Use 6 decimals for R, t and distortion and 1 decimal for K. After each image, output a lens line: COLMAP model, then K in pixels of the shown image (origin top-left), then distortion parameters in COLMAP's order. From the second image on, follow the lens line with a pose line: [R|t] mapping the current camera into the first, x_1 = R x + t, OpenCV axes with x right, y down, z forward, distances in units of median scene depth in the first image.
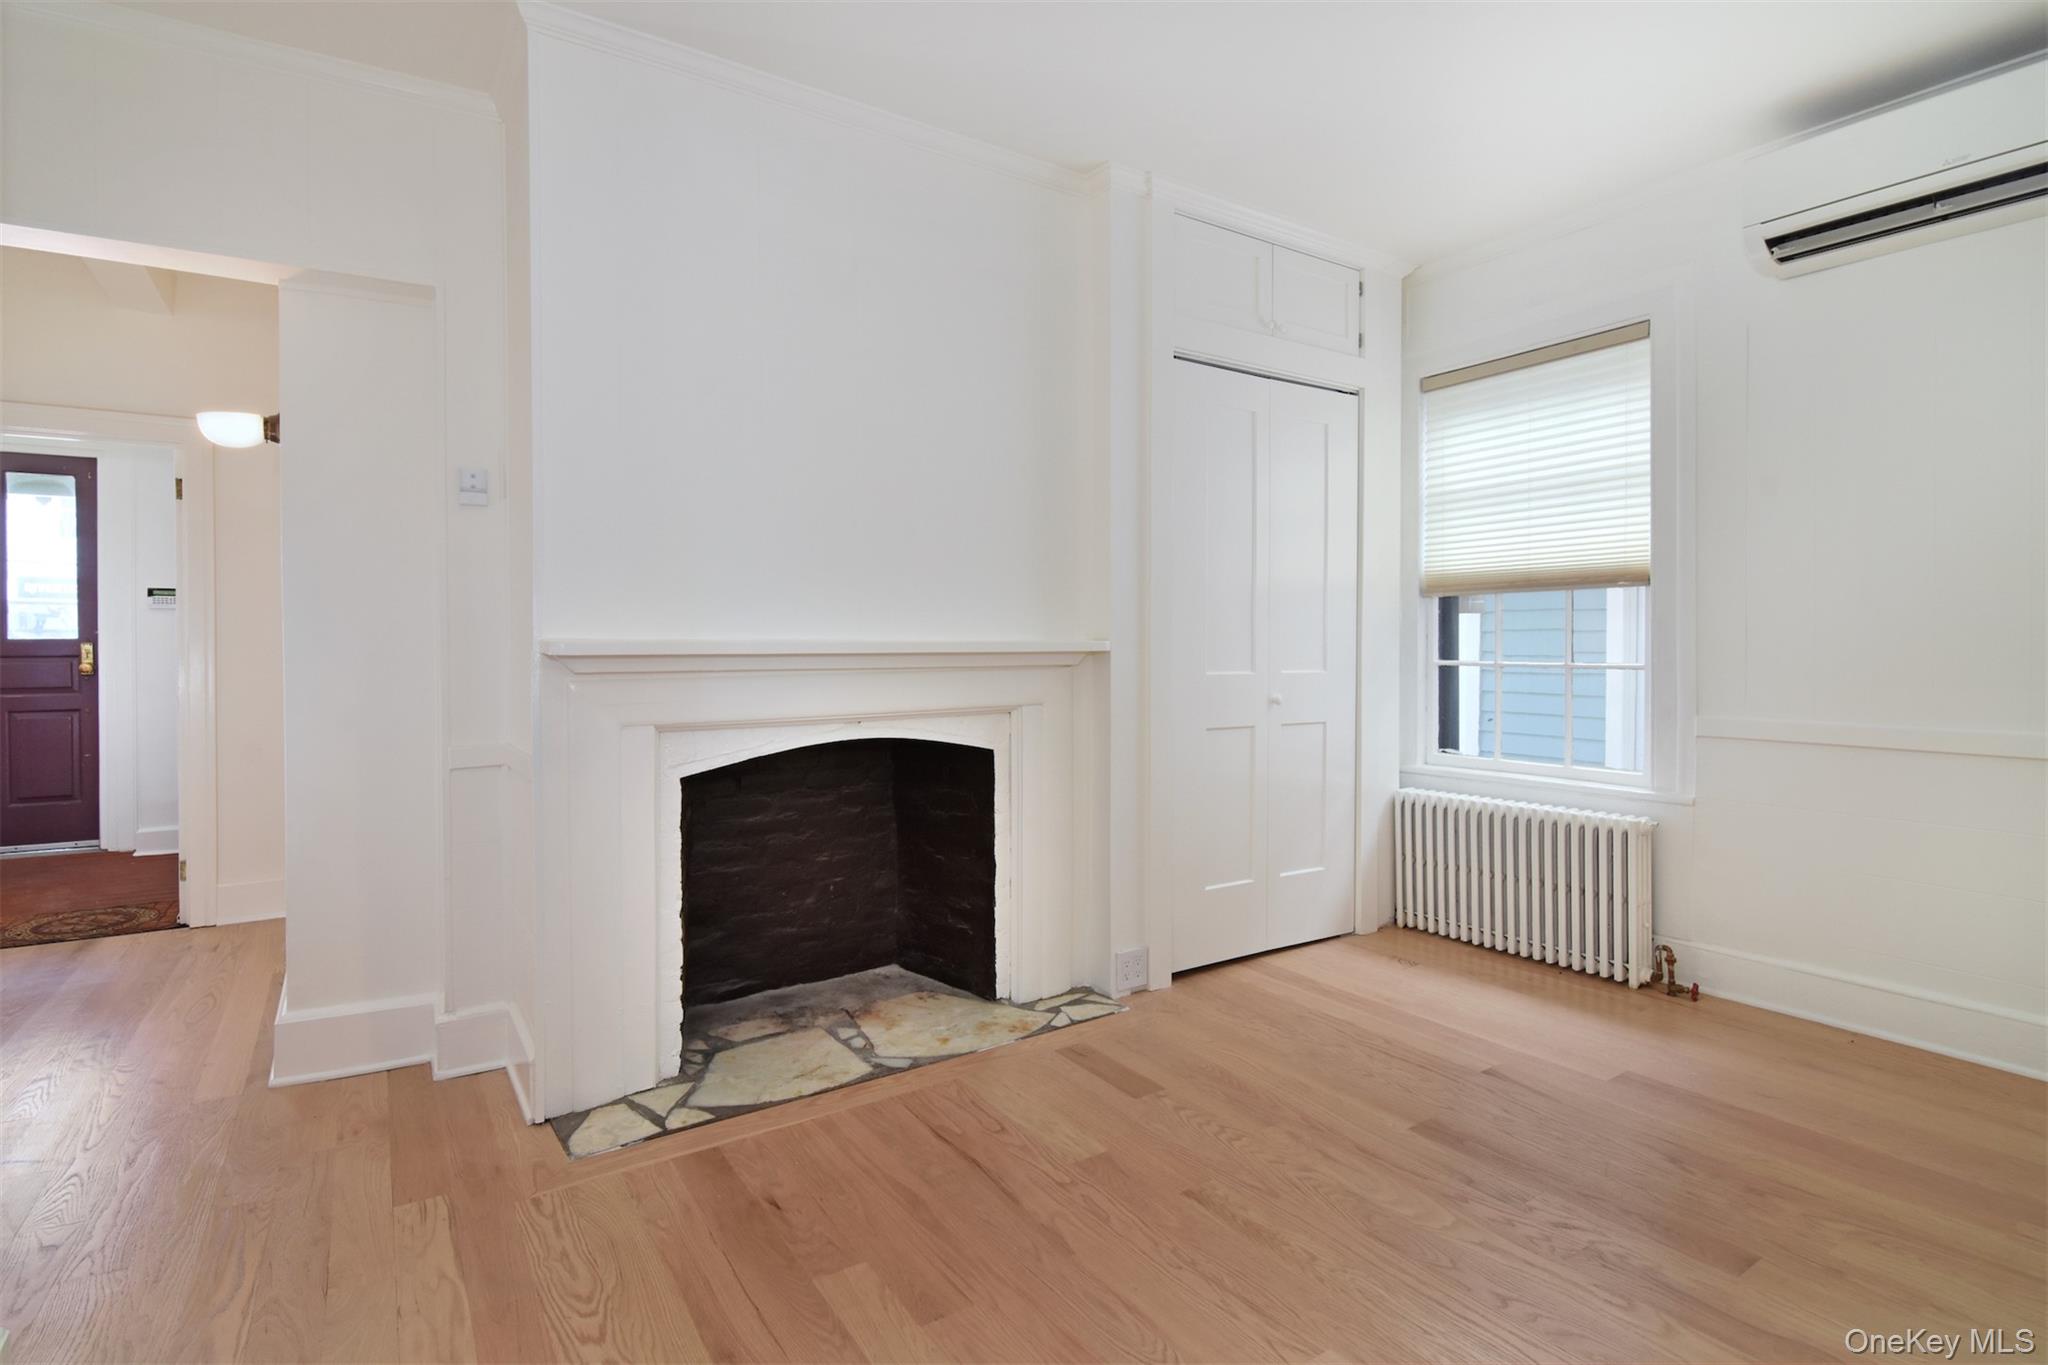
lens RADIAL K [[1031.8, 0, 1026.6], [0, 1031.8, 658.6], [0, 0, 1]] dist [-0.001767, -0.014375]
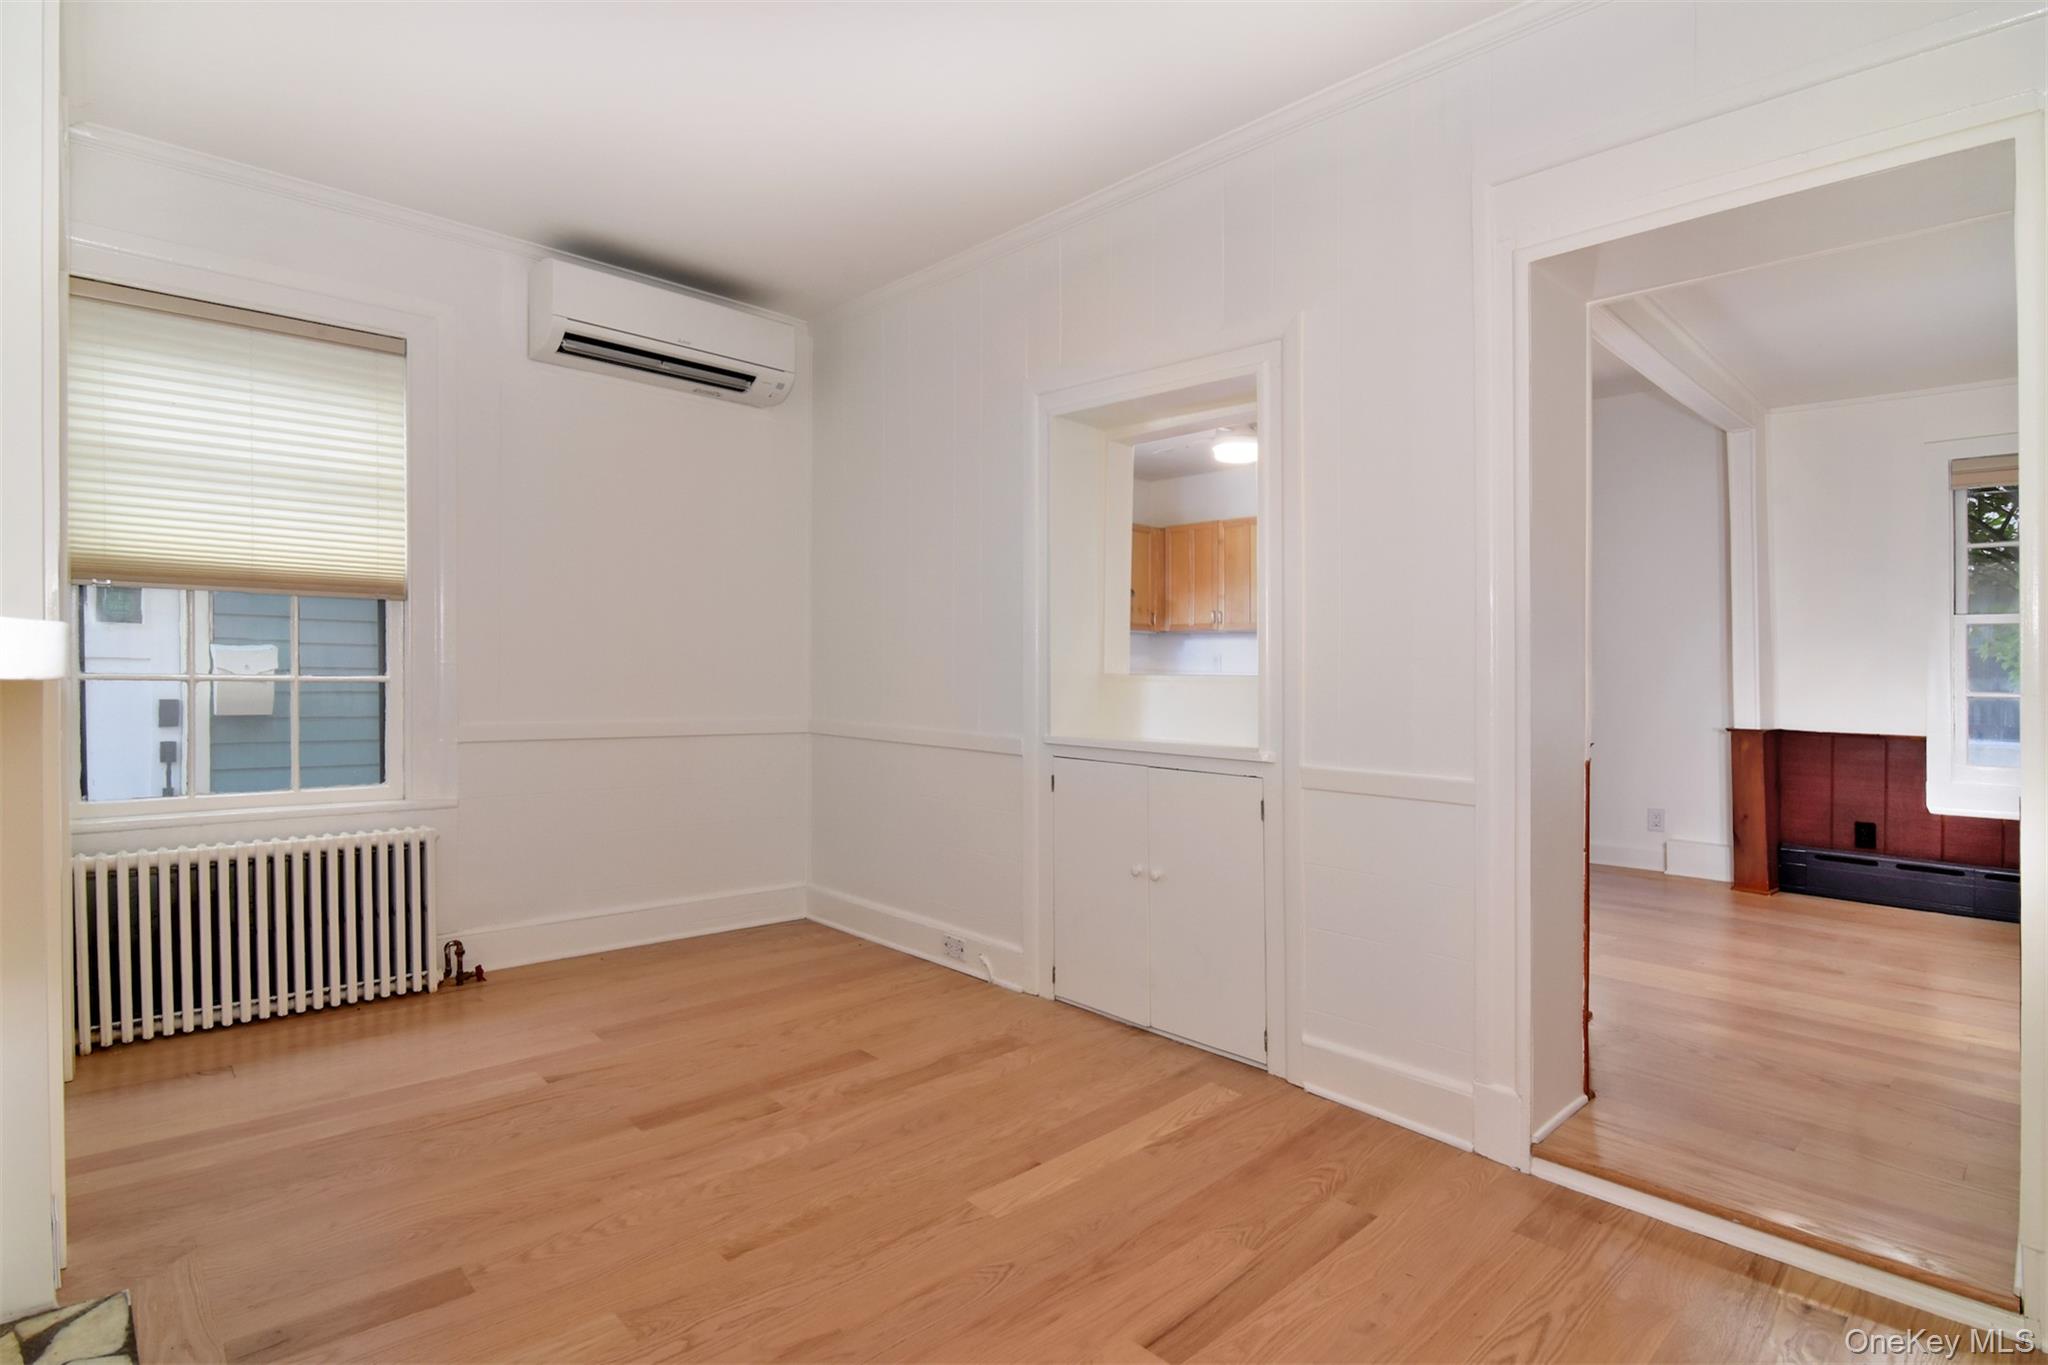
lens RADIAL K [[1031.8, 0, 1026.6], [0, 1031.8, 658.6], [0, 0, 1]] dist [-0.001767, -0.014375]
pose [[-0.183698, 0.009147, 0.982940, -0.540662], [-0.002022, 0.999951, -0.009683, -0.003839], [-0.982981, -0.003767, -0.183671, 0.616683]]
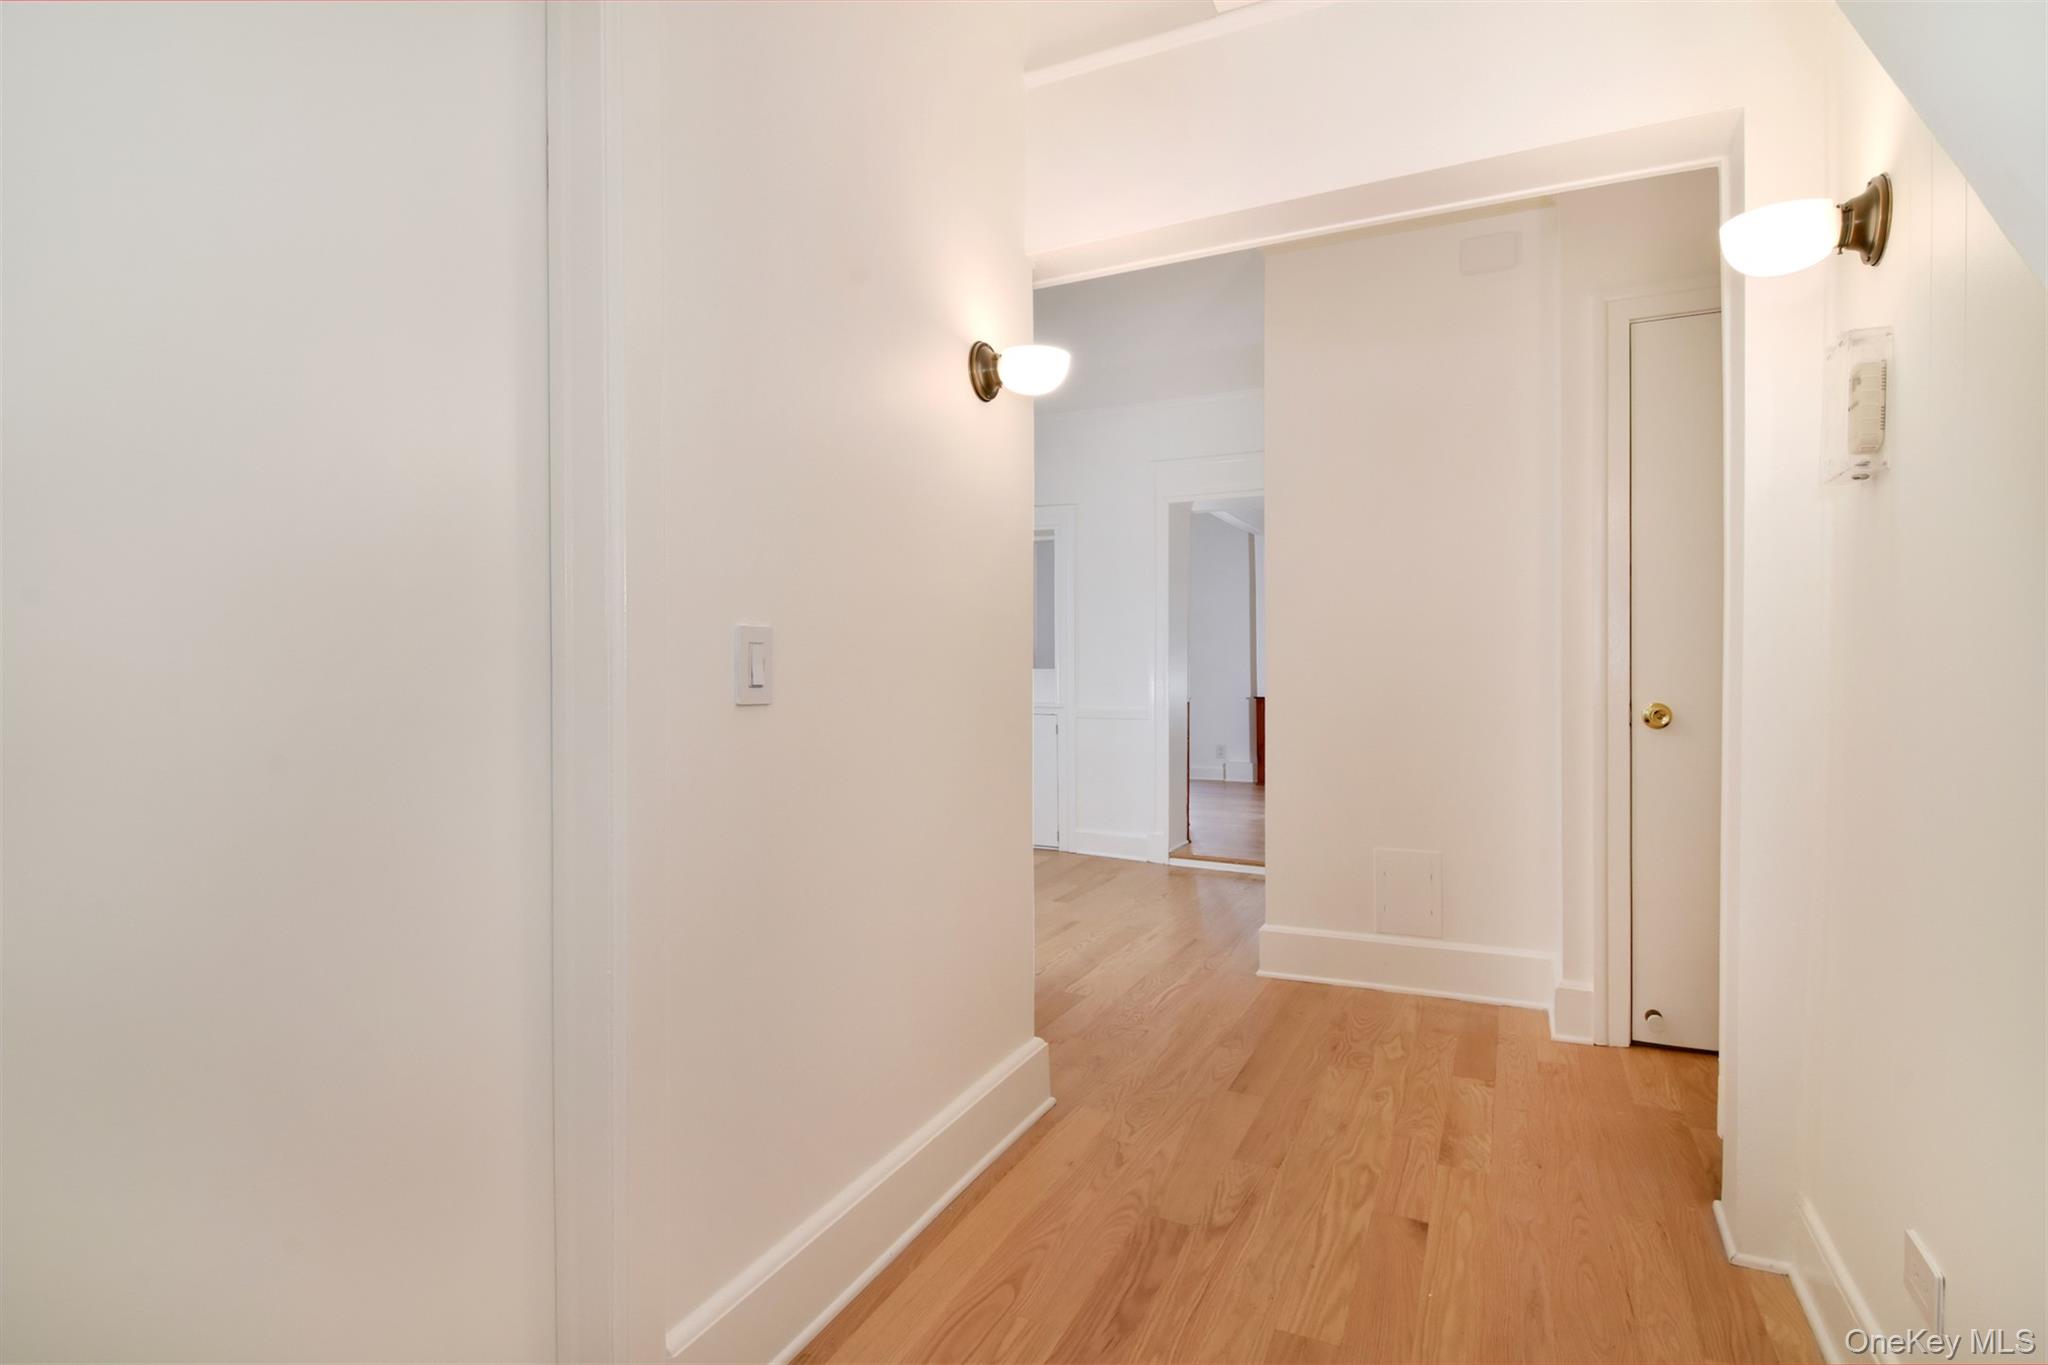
lens RADIAL K [[1019.8, 0, 1024.0], [0, 1019.8, 682.5], [0, 0, 1]] dist [-0.003625, -0.013833]
pose [[-0.500988, 0.004386, 0.865443, -1.405660], [0.009500, 0.999955, 0.000432, 0.027770], [-0.865402, 0.008438, -0.501007, 1.322000]]
